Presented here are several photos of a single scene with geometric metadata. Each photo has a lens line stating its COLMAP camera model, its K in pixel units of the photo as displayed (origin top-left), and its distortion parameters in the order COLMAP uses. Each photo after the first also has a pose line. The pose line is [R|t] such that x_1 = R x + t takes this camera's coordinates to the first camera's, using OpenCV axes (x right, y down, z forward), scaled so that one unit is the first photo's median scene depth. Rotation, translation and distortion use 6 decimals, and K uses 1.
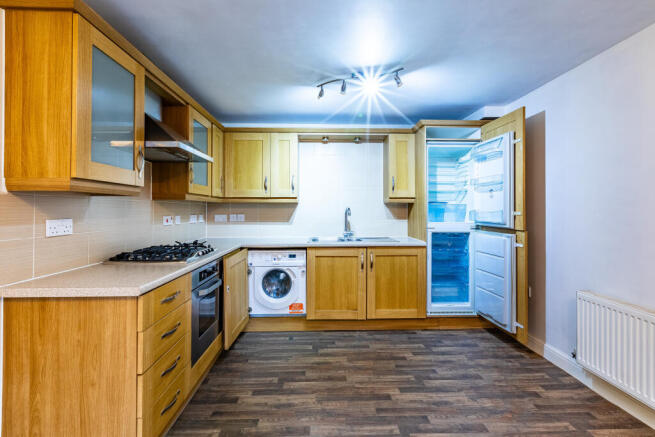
lens RADIAL K [[297.1, 0, 328.6], [0, 297.1, 214.2], [0, 0, 1]] dist [-0.000429, 0.000194]
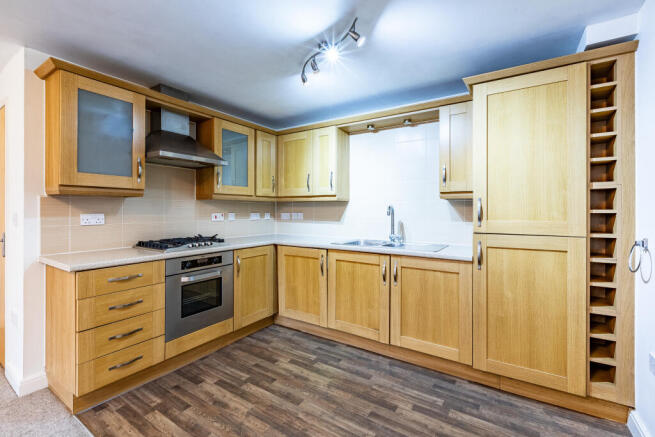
lens RADIAL K [[297.1, 0, 327.1], [0, 297.1, 212.8], [0, 0, 1]] dist [-0.000429, 0.000194]
pose [[0.816134, 0.008693, -0.577797, 0.451651], [-0.011021, 0.999939, -0.000523, 0.000262], [0.577757, 0.006795, 0.816180, 0.245762]]
